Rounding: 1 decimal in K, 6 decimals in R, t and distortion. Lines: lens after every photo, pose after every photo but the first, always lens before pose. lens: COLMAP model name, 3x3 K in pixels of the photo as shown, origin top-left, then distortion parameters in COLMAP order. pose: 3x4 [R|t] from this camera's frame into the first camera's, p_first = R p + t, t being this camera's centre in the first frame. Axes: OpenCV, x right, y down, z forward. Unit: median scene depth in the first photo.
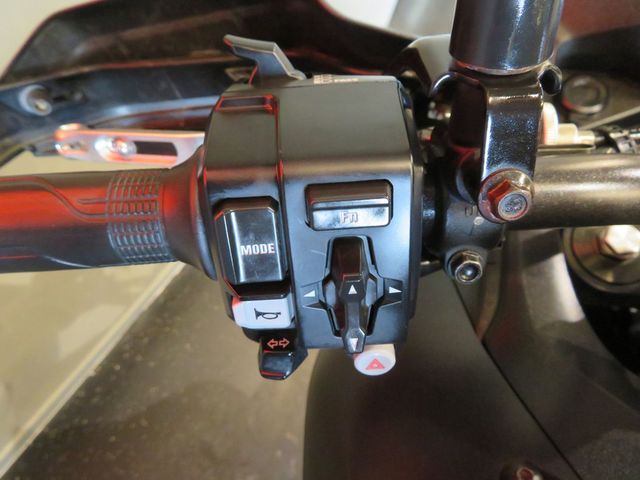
lens RADIAL K [[455.7, 0, 320.0], [0, 455.7, 240.0], [0, 0, 1]] dist [-0.004275, 0.000340]
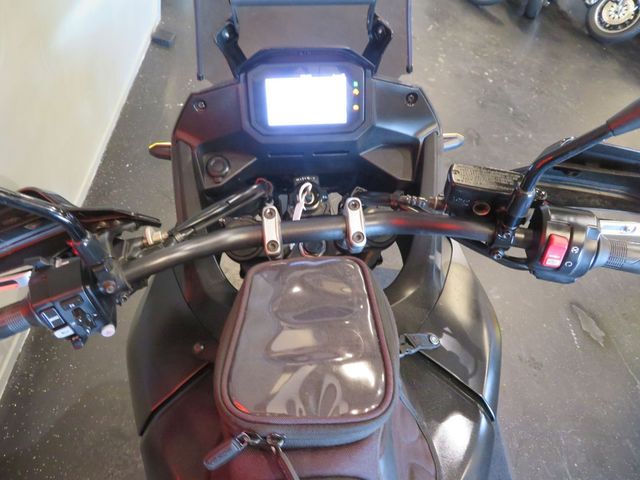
lens RADIAL K [[455.7, 0, 320.0], [0, 455.7, 240.0], [0, 0, 1]] dist [-0.004275, 0.000340]
pose [[0.911780, -0.323837, 0.252561, 0.921982], [0.298189, 0.944903, 0.135062, -0.363645], [-0.282384, -0.047836, 0.958108, -2.636499]]
